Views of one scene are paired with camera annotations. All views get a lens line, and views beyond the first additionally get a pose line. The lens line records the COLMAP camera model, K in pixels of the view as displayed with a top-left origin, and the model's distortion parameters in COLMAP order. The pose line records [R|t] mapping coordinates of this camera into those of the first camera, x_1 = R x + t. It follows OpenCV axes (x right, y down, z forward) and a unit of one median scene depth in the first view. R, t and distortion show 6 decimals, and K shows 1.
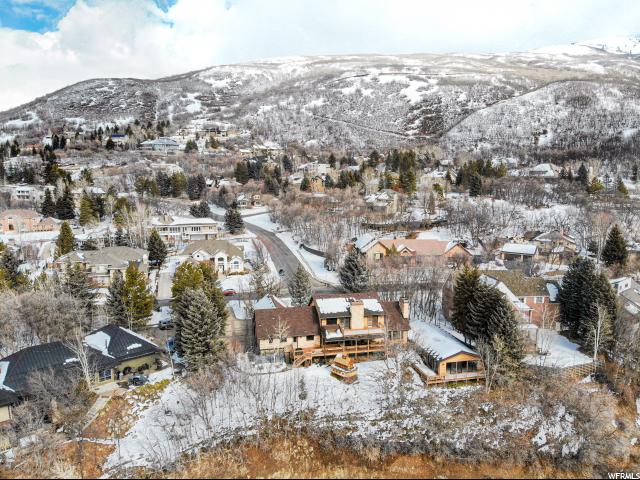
lens RADIAL K [[495.0, 0, 329.9], [0, 495.0, 266.1], [0, 0, 1]] dist [0.034449, -0.161194]
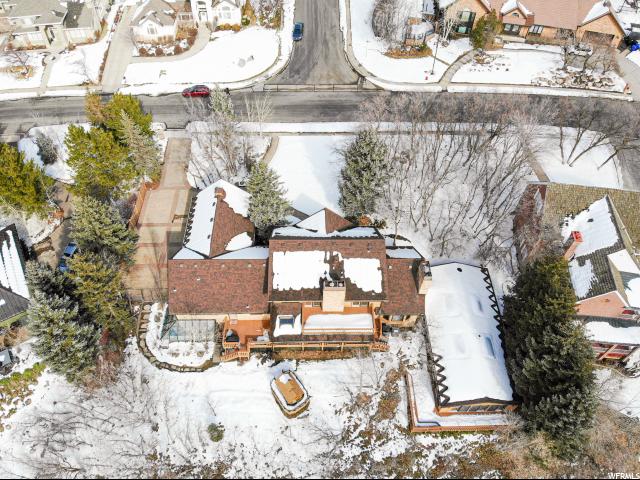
lens RADIAL K [[495.0, 0, 329.9], [0, 495.0, 266.1], [0, 0, 1]] dist [0.034449, -0.161194]
pose [[0.973860, 0.201596, -0.104666, 0.033851], [-0.073931, 0.717007, 0.693135, -0.109393], [0.214779, -0.667278, 0.713169, 0.192582]]
